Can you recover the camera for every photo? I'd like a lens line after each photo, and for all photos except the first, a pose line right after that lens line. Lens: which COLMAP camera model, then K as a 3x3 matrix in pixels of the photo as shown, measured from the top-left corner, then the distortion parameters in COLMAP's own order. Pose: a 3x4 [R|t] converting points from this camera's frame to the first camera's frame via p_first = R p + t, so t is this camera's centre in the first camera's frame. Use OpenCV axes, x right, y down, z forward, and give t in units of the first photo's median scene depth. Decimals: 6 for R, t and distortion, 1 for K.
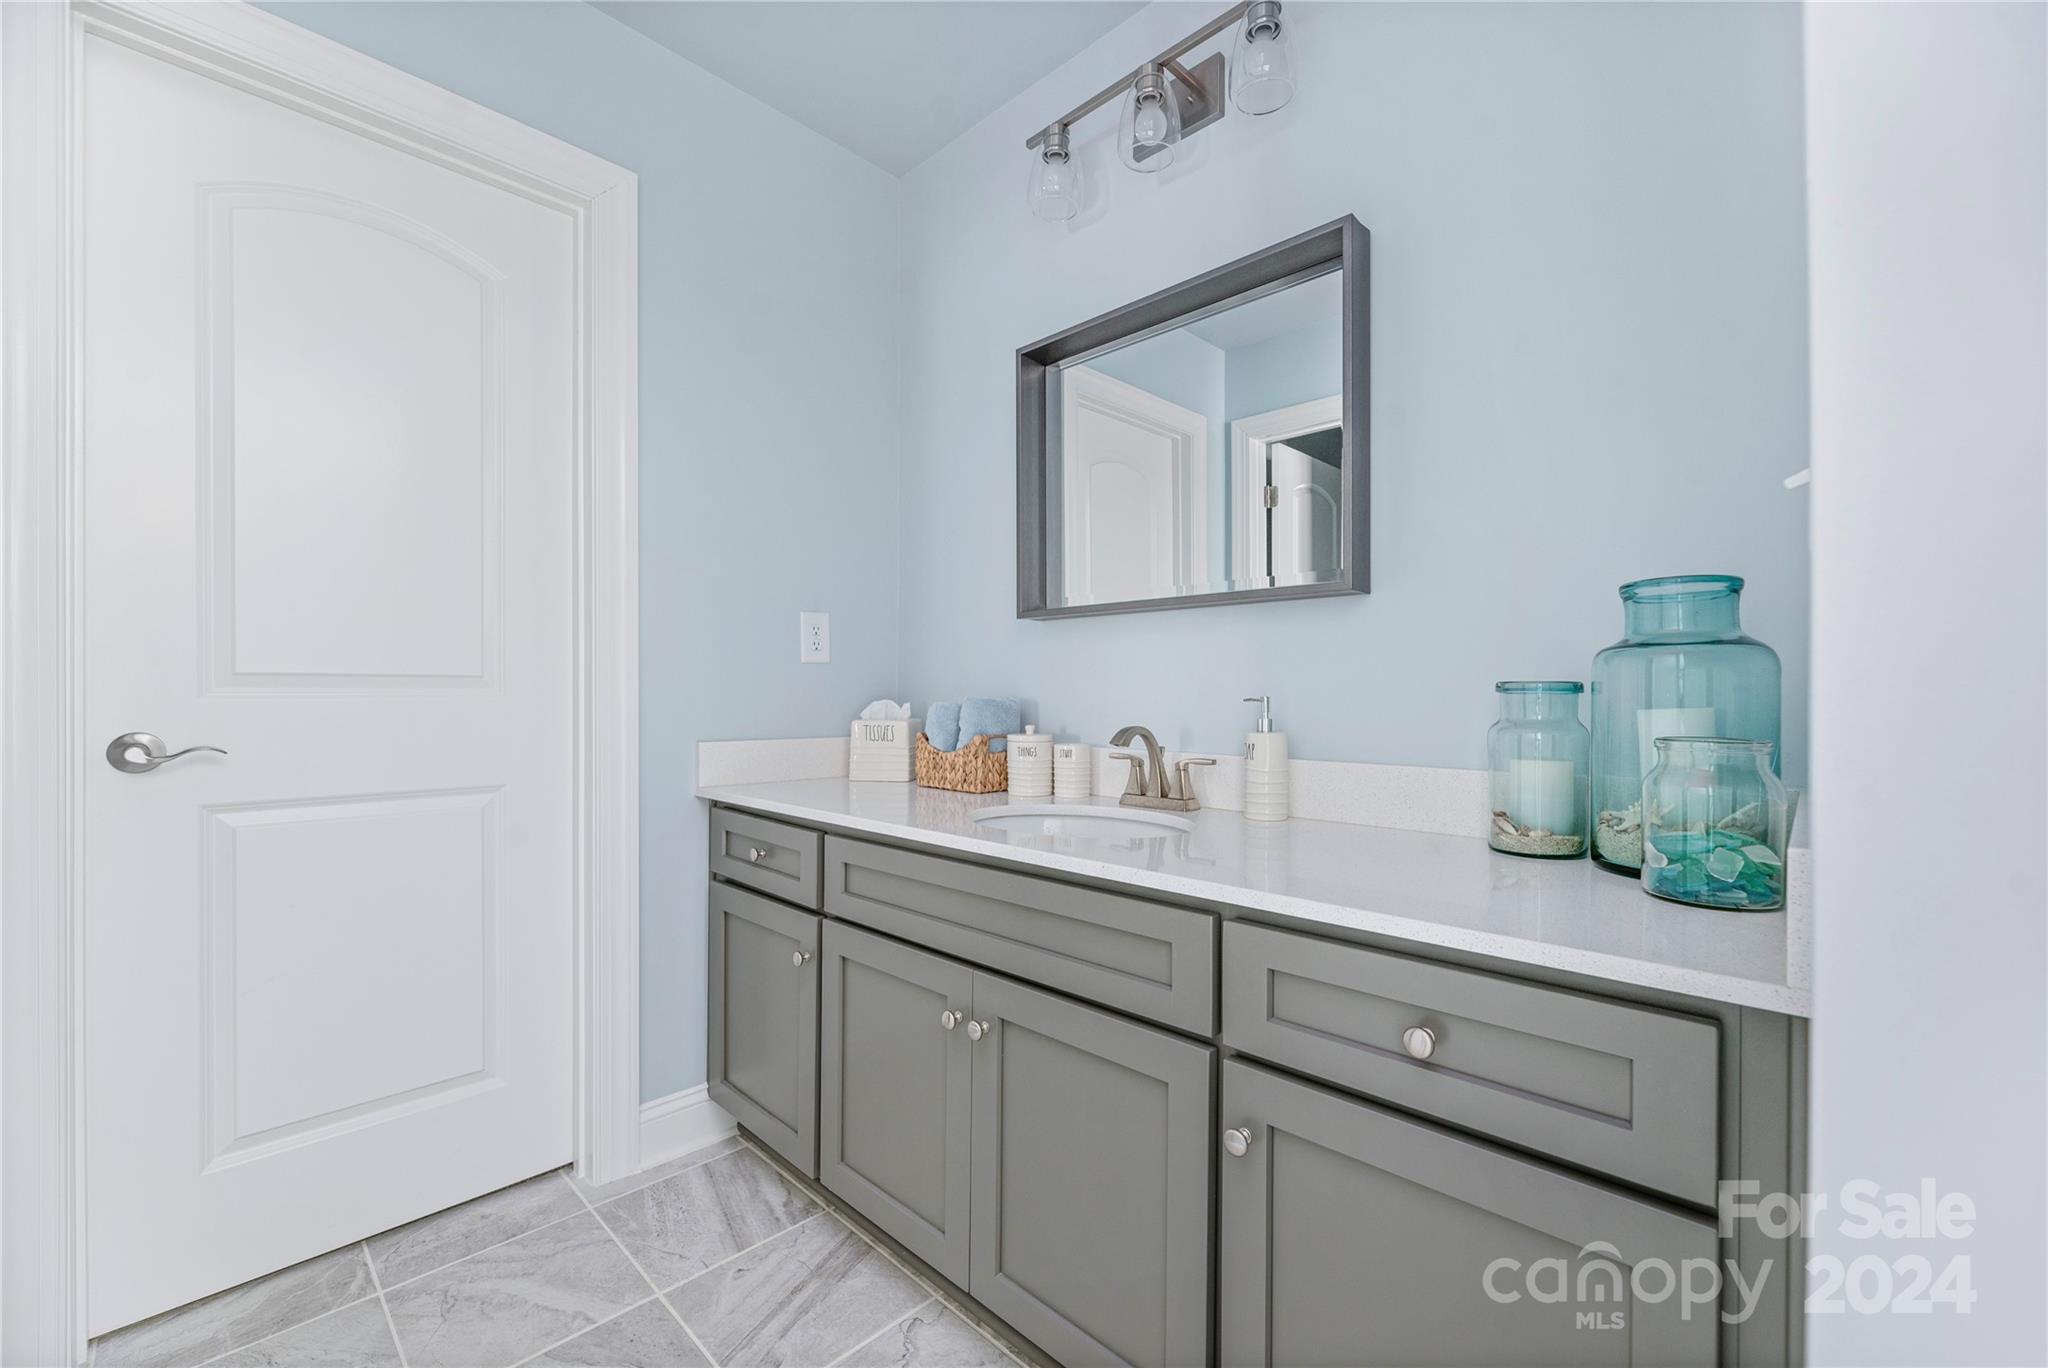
lens RADIAL K [[829.2, 0, 1024.1], [0, 829.2, 693.6], [0, 0, 1]] dist [0.002392, -0.000695]
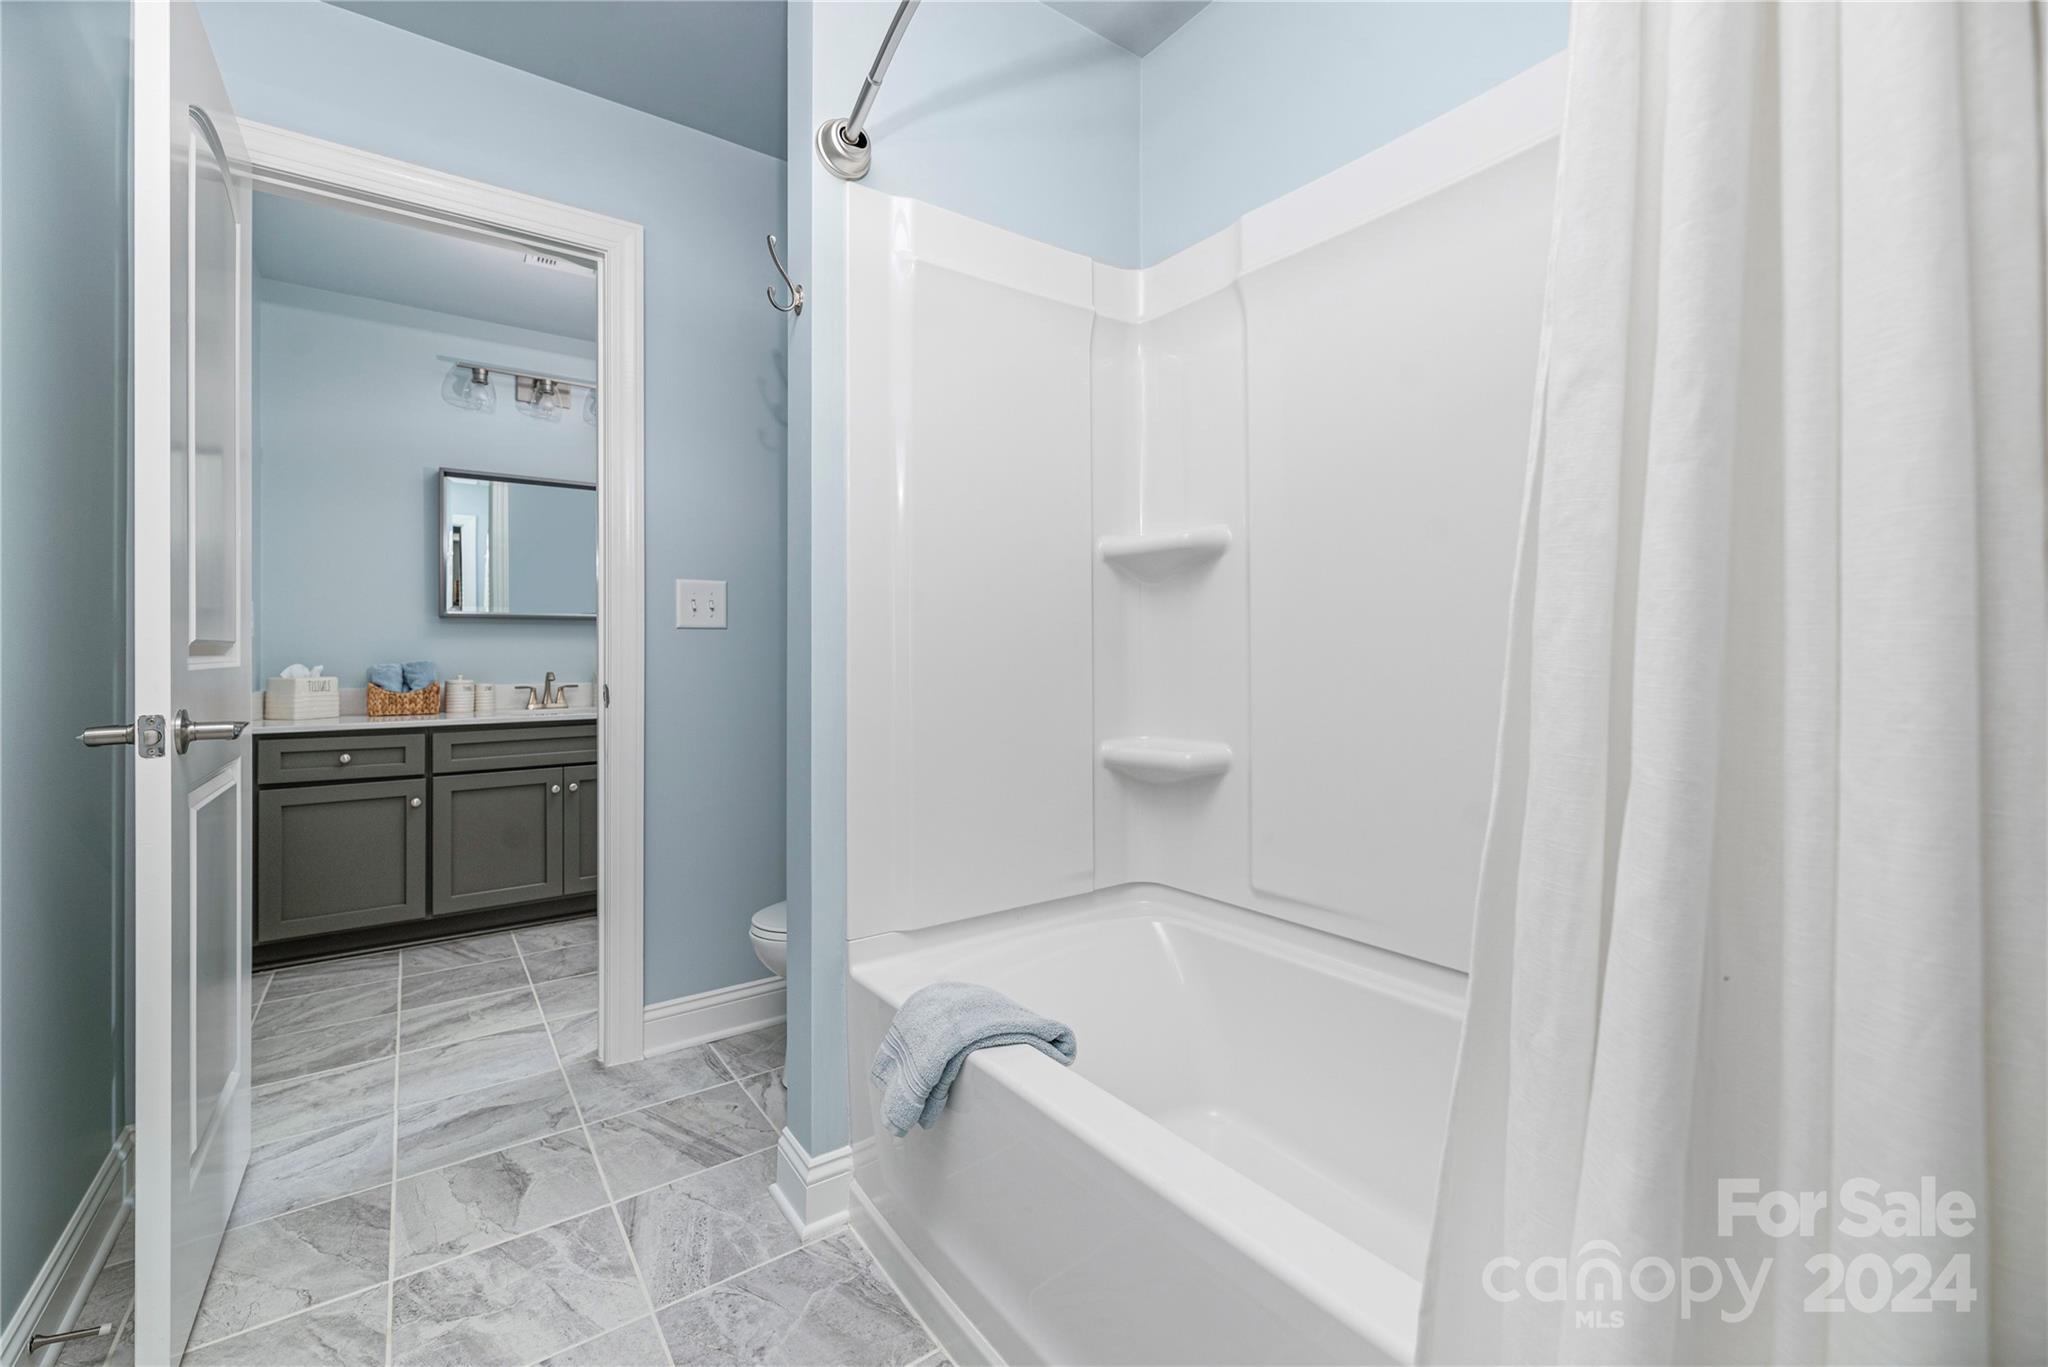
lens RADIAL K [[829.2, 0, 1019.4], [0, 829.2, 654.2], [0, 0, 1]] dist [0.002392, -0.000695]
pose [[0.164163, -0.007940, 0.986401, -1.687653], [0.001617, 0.999968, 0.007780, -0.021841], [-0.986432, 0.000318, 0.164170, -0.575192]]
